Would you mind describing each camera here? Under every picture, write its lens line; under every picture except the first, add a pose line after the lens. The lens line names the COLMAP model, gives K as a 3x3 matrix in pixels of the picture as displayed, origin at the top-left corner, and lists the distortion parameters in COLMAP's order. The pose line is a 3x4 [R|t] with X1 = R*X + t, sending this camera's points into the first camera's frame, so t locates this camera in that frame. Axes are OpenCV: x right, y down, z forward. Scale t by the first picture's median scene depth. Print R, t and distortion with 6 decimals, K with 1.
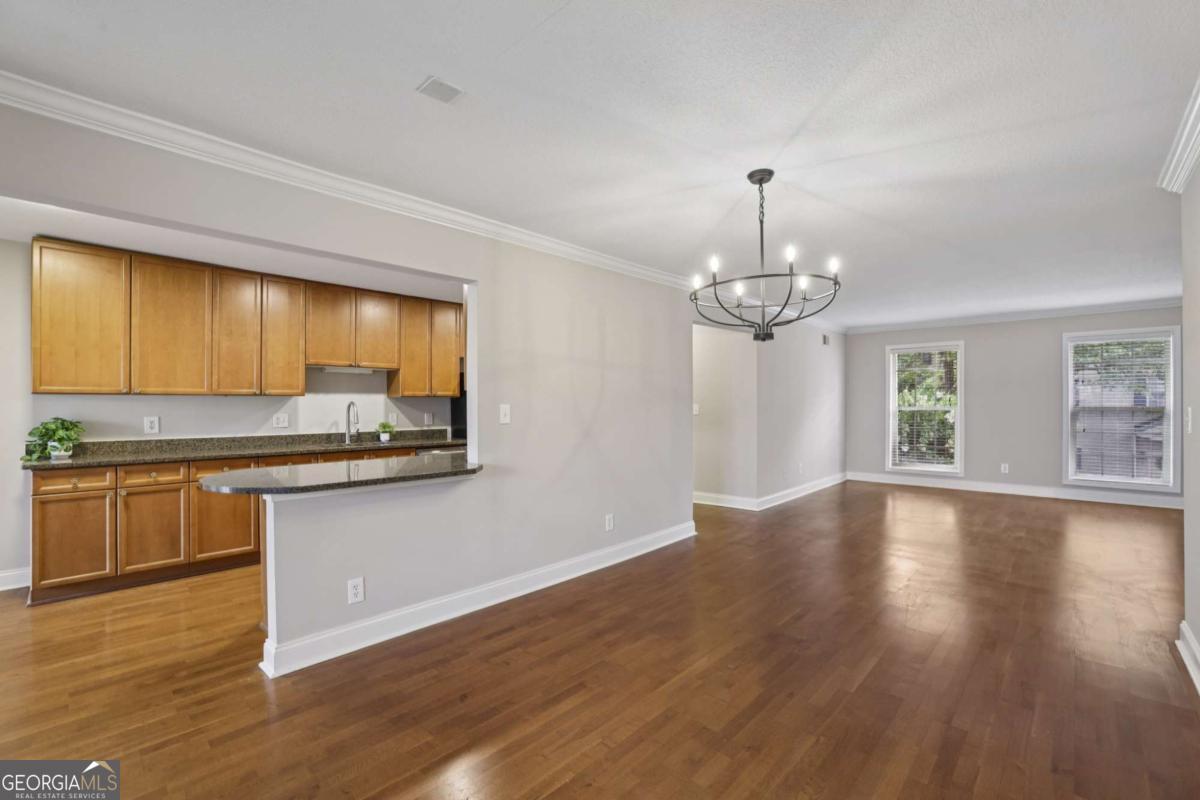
lens RADIAL K [[519.8, 0, 600.0], [0, 519.8, 400.0], [0, 0, 1]] dist [-0.035331, 0.011791]
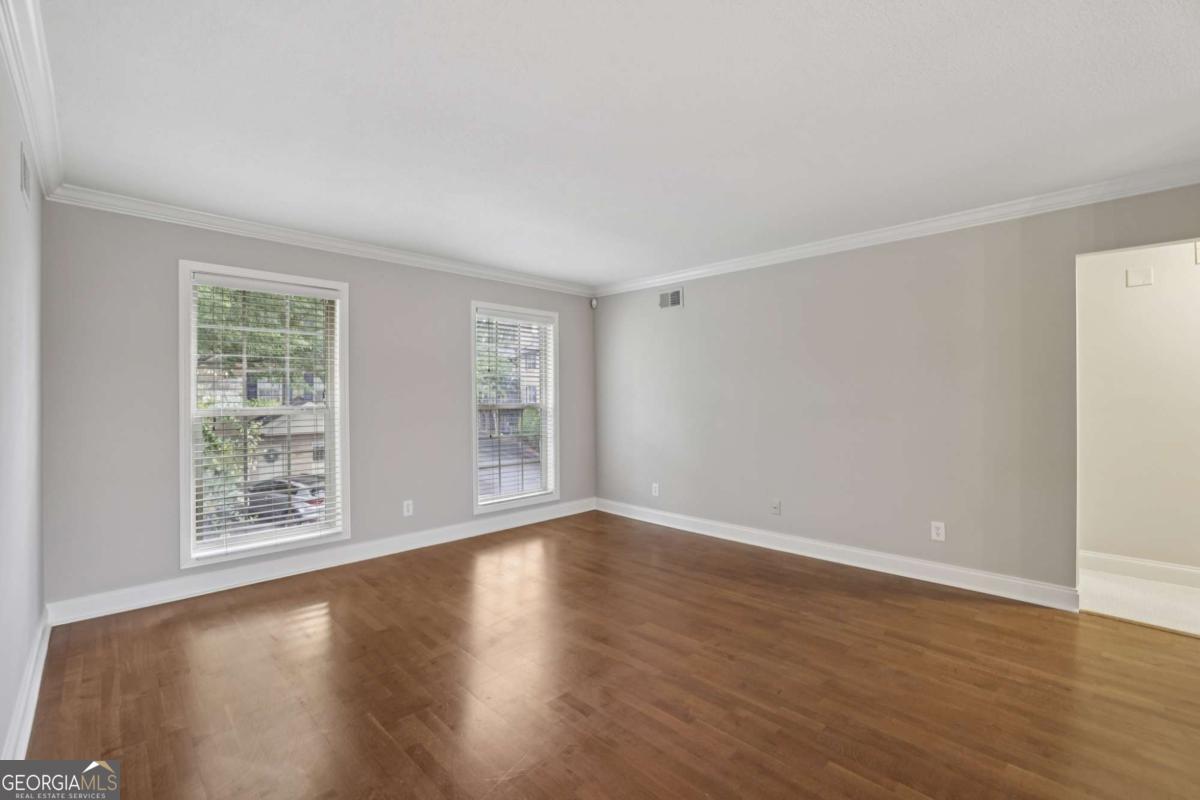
lens RADIAL K [[519.8, 0, 600.0], [0, 519.8, 400.0], [0, 0, 1]] dist [-0.035331, 0.011791]
pose [[0.048870, -0.009264, 0.998762, 0.343352], [-0.000575, 0.999957, 0.009304, -0.001132], [-0.998805, -0.001029, 0.048862, 1.296232]]
